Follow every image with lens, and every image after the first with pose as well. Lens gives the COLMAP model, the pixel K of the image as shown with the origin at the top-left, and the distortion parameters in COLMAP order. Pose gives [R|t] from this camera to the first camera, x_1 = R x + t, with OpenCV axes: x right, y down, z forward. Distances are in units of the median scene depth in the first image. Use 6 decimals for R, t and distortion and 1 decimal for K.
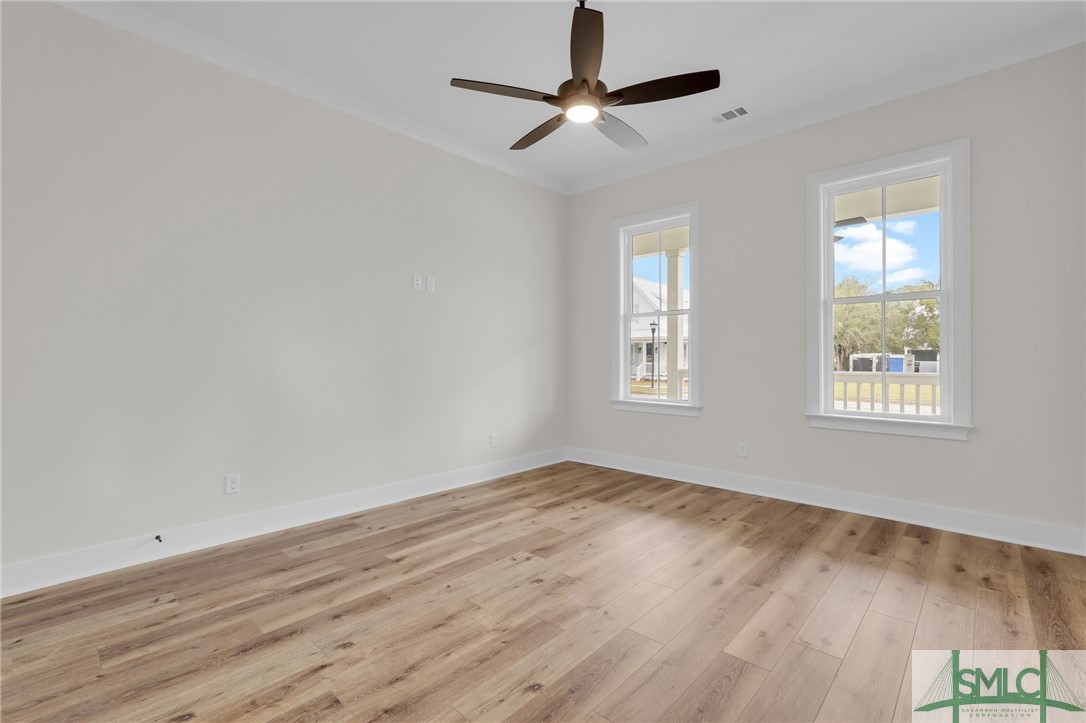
lens RADIAL K [[480.2, 0, 542.4], [0, 480.2, 364.5], [0, 0, 1]] dist [-0.009473, 0.000532]
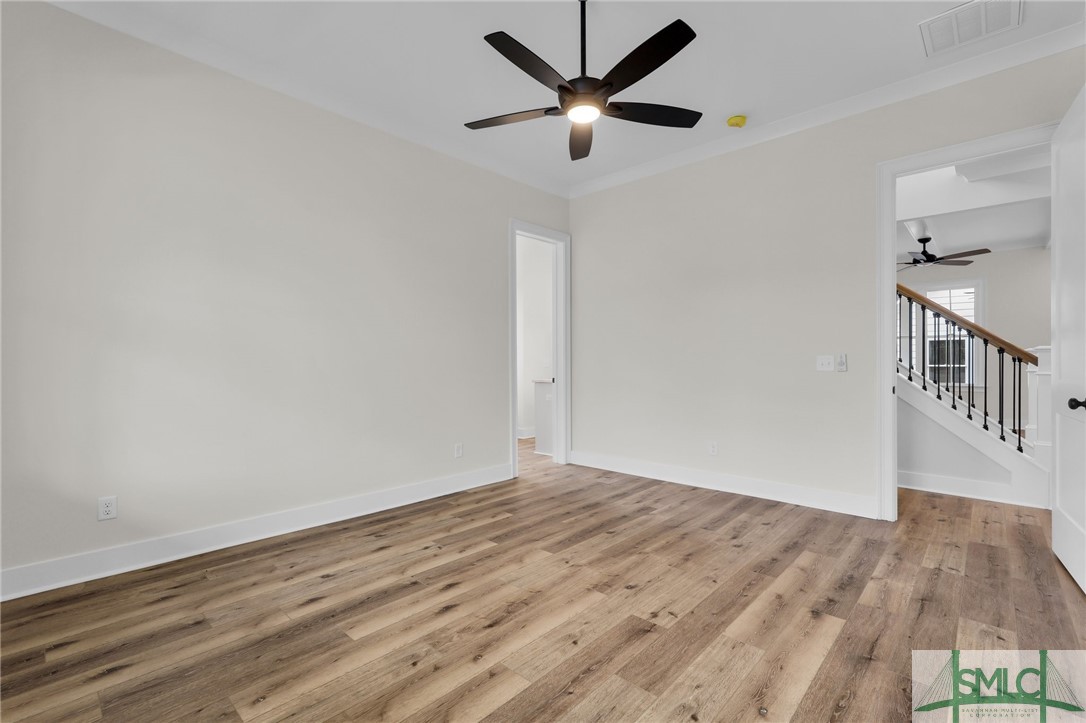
lens RADIAL K [[480.2, 0, 542.4], [0, 480.2, 364.5], [0, 0, 1]] dist [-0.009473, 0.000532]
pose [[-0.999984, 0.004361, 0.003513, 0.170534], [0.004409, 0.999895, 0.013773, -0.021864], [-0.003452, 0.013788, -0.999899, 2.018121]]
